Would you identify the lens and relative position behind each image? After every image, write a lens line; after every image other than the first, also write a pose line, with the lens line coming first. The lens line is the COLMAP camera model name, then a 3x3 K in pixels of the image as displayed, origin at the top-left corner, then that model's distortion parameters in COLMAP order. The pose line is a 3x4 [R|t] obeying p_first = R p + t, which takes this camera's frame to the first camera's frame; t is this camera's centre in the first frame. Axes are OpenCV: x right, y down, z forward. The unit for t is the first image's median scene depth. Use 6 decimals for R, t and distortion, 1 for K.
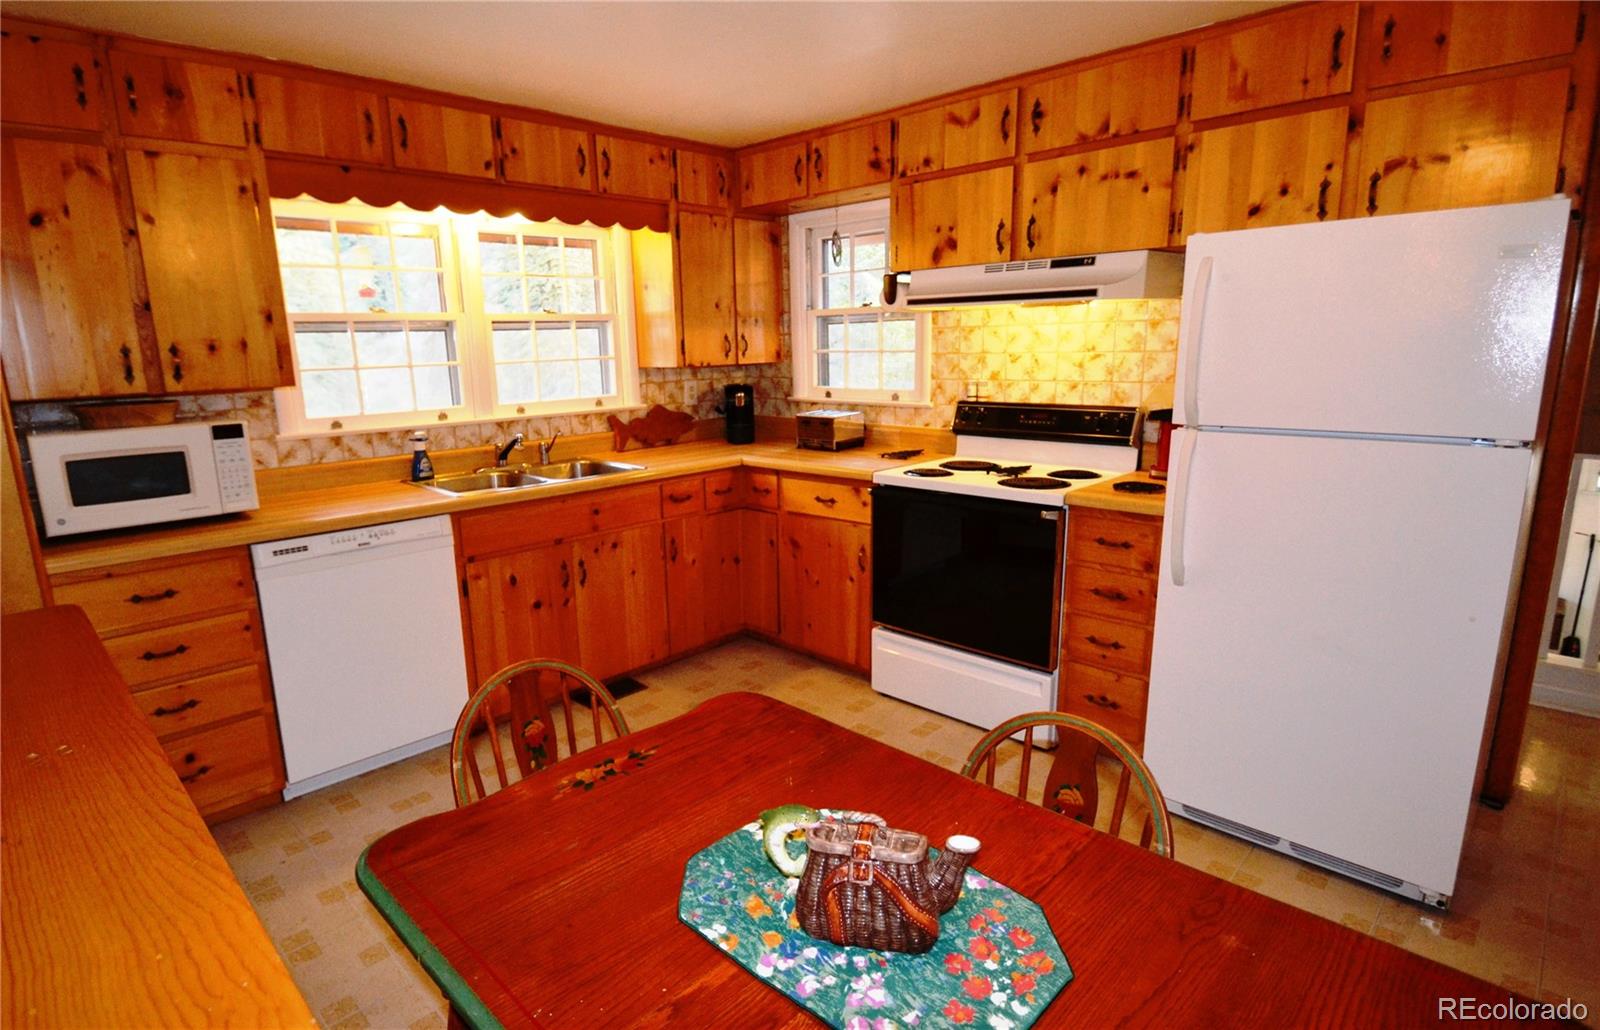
lens RADIAL K [[825.6, 0, 751.7], [0, 825.6, 517.8], [0, 0, 1]] dist [0.004881, -0.016907]
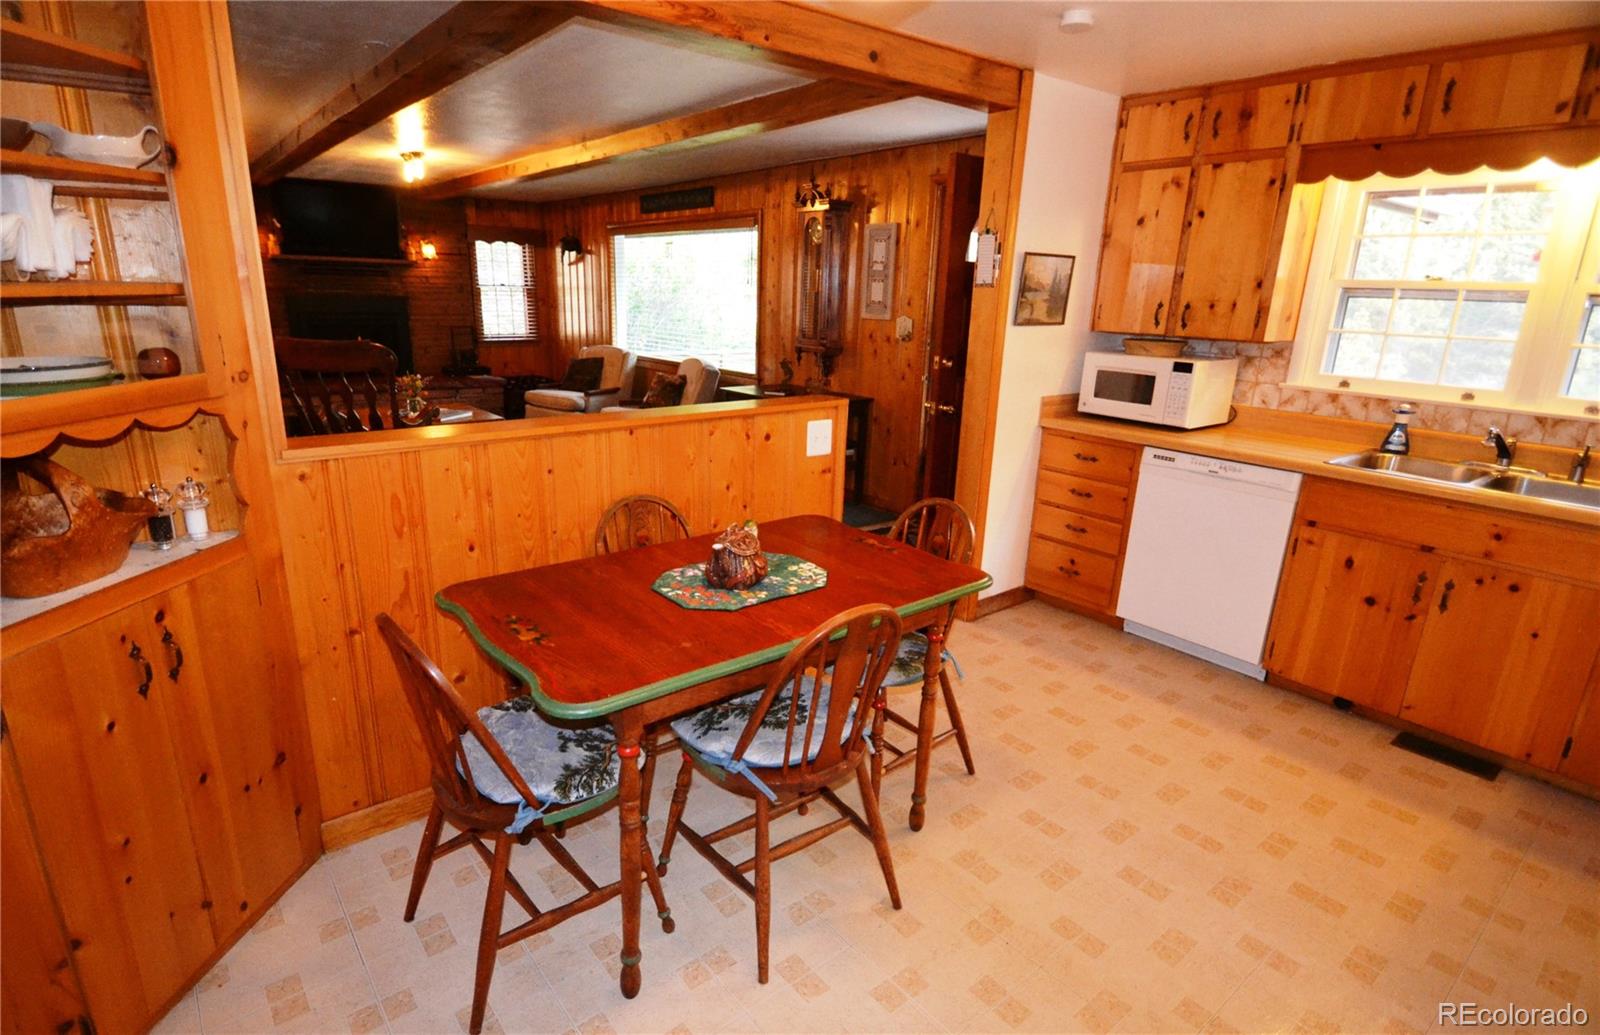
lens RADIAL K [[803.8, 0, 754.3], [0, 803.8, 525.8], [0, 0, 1]] dist [0.003393, -0.013181]
pose [[-0.126905, 0.303440, -0.944362, 0.667065], [-0.227828, 0.917689, 0.325485, -0.110113], [0.965396, 0.256458, -0.047328, 0.352647]]
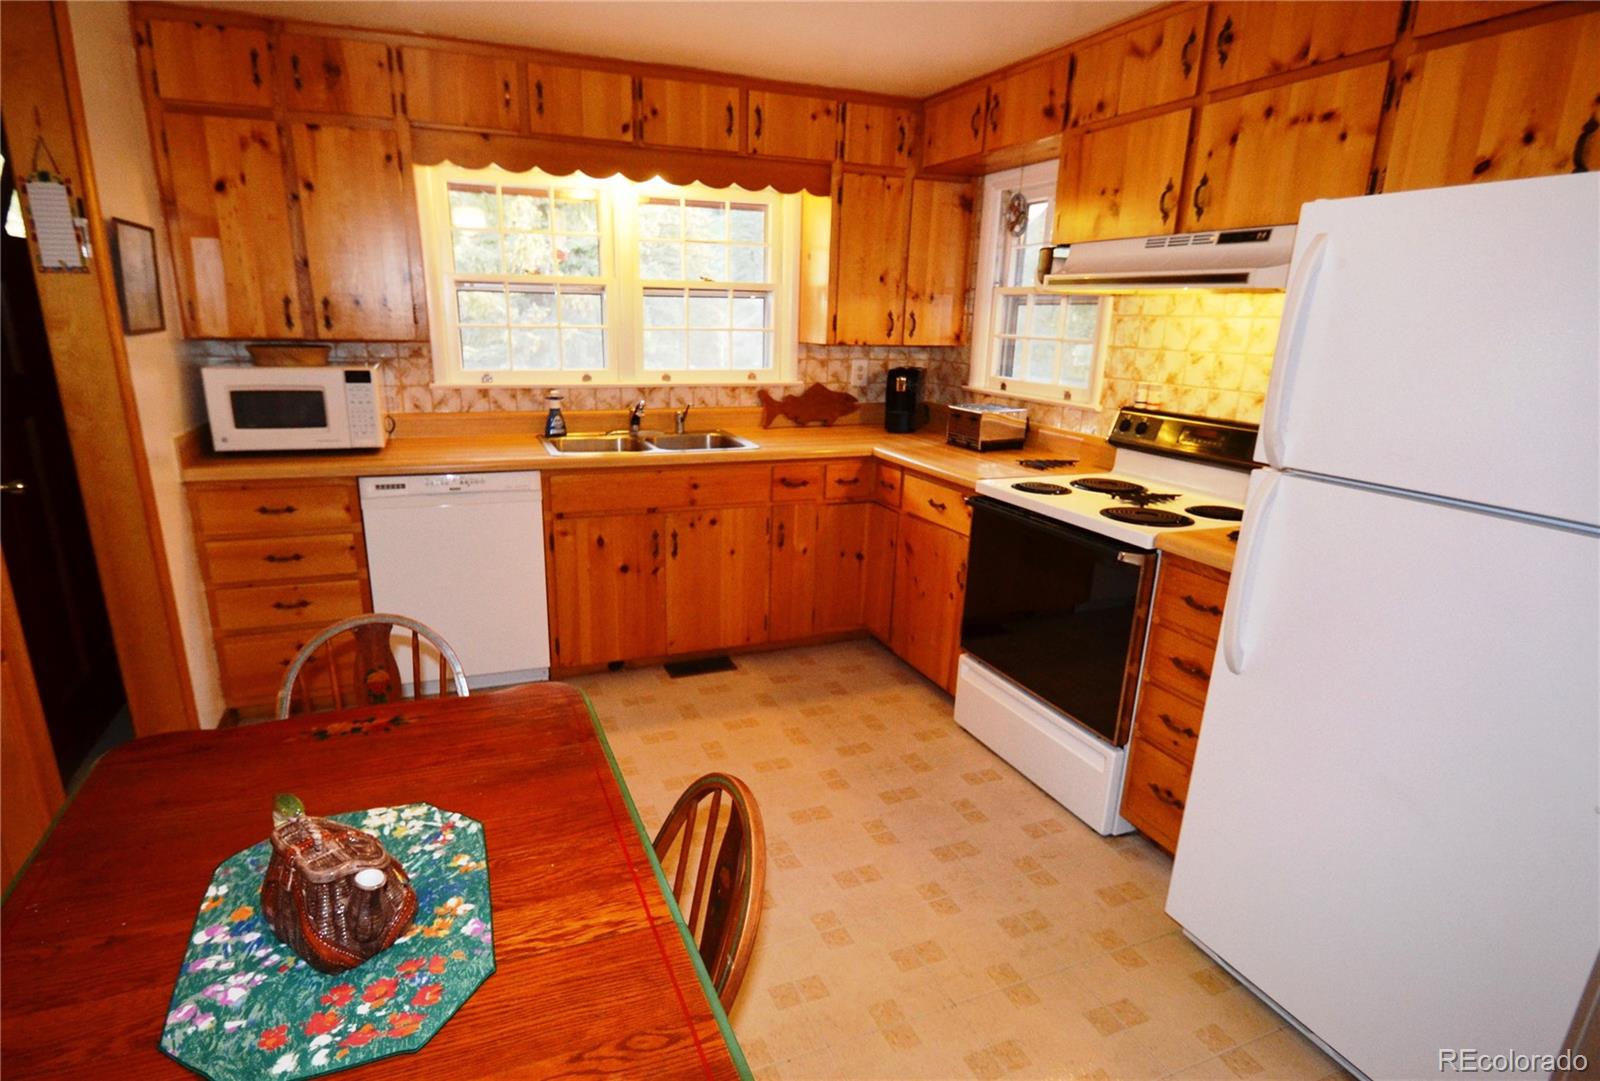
lens RADIAL K [[843.4, 0, 766.6], [0, 843.4, 560.2], [0, 0, 1]] dist [0.015079, -0.021676]
pose [[0.919765, 0.153840, -0.361062, 0.287238], [-0.125513, 0.986959, 0.100789, -0.034368], [0.371859, -0.047384, 0.927079, 0.088232]]
